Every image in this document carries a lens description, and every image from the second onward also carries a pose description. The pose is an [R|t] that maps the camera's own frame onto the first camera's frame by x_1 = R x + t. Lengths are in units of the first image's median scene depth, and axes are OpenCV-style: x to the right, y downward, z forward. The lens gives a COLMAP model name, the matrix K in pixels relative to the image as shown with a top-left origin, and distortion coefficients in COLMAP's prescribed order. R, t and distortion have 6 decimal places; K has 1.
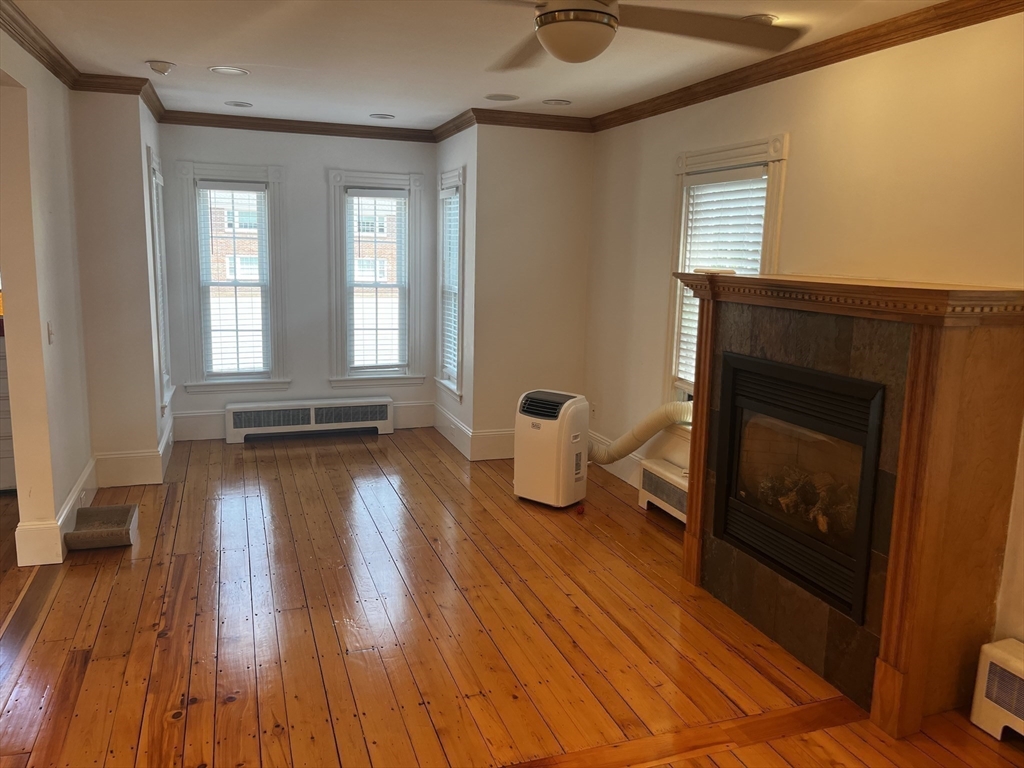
lens RADIAL K [[778.0, 0, 519.6], [0, 778.0, 382.4], [0, 0, 1]] dist [0.052467, -0.080024]
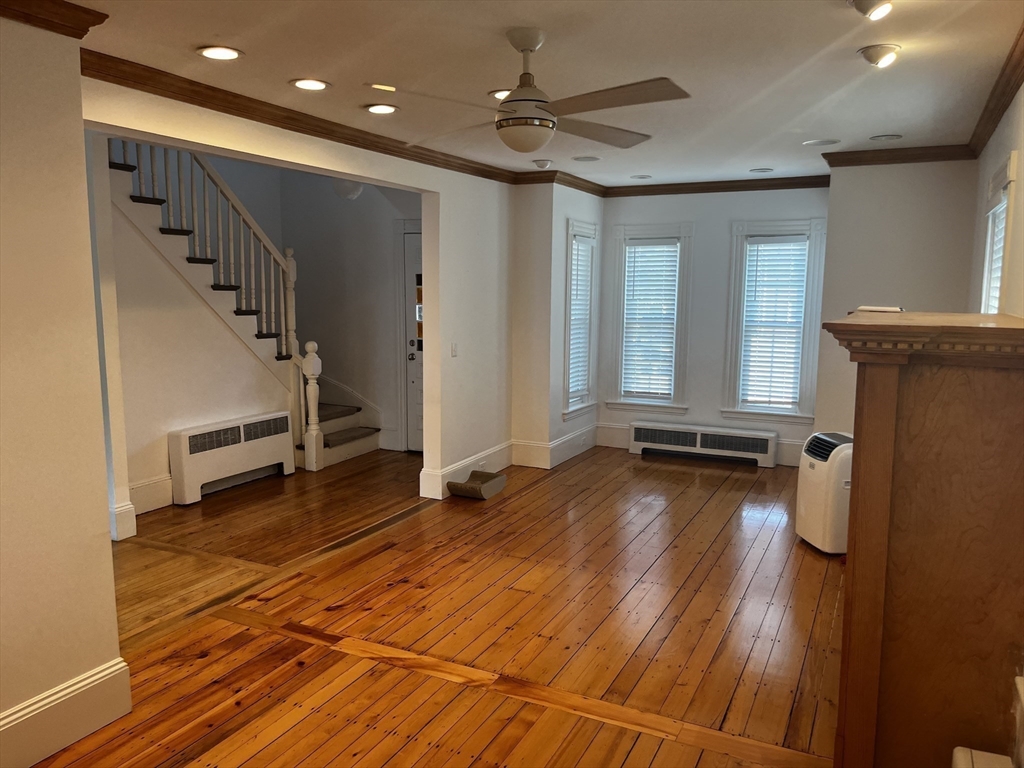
lens RADIAL K [[778.0, 0, 516.3], [0, 778.0, 394.5], [0, 0, 1]] dist [0.052467, -0.080024]
pose [[0.695744, 0.081623, -0.713637, 0.365647], [-0.113435, 0.993541, 0.003046, 0.004231], [0.709276, 0.078832, 0.700509, 0.020100]]
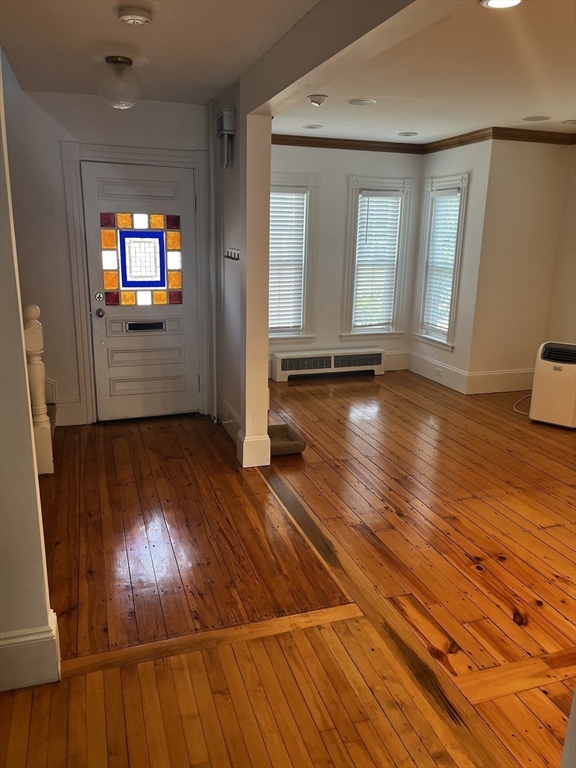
lens RADIAL K [[583.5, 0, 288.2], [0, 583.5, 383.3], [0, 0, 1]] dist [0.052467, -0.080024]
pose [[0.999751, -0.001158, -0.022296, -0.334166], [0.002894, 0.996949, 0.078007, 0.000584], [0.022137, -0.078052, 0.996703, -0.023608]]
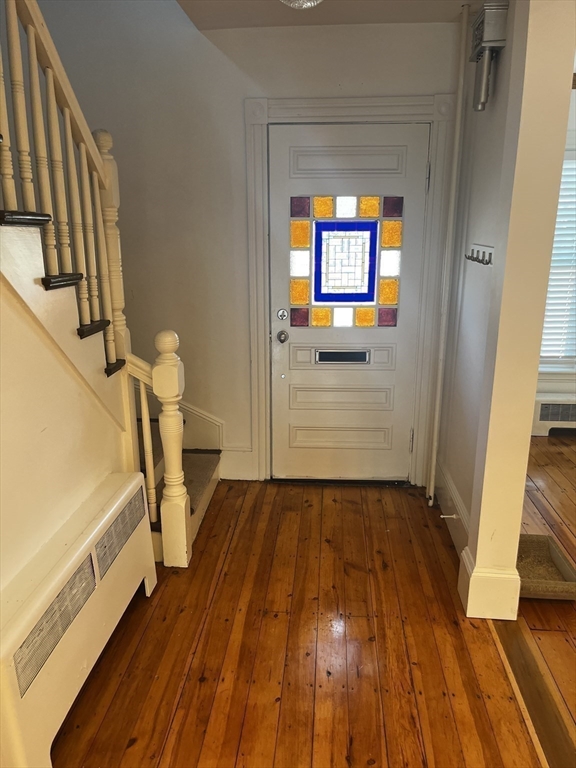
lens RADIAL K [[583.5, 0, 286.0], [0, 583.5, 387.6], [0, 0, 1]] dist [0.052467, -0.080024]
pose [[0.909951, 0.082978, -0.406330, -0.363060], [-0.046169, 0.993957, 0.099589, -0.038206], [0.412138, -0.071861, 0.908283, 0.231013]]
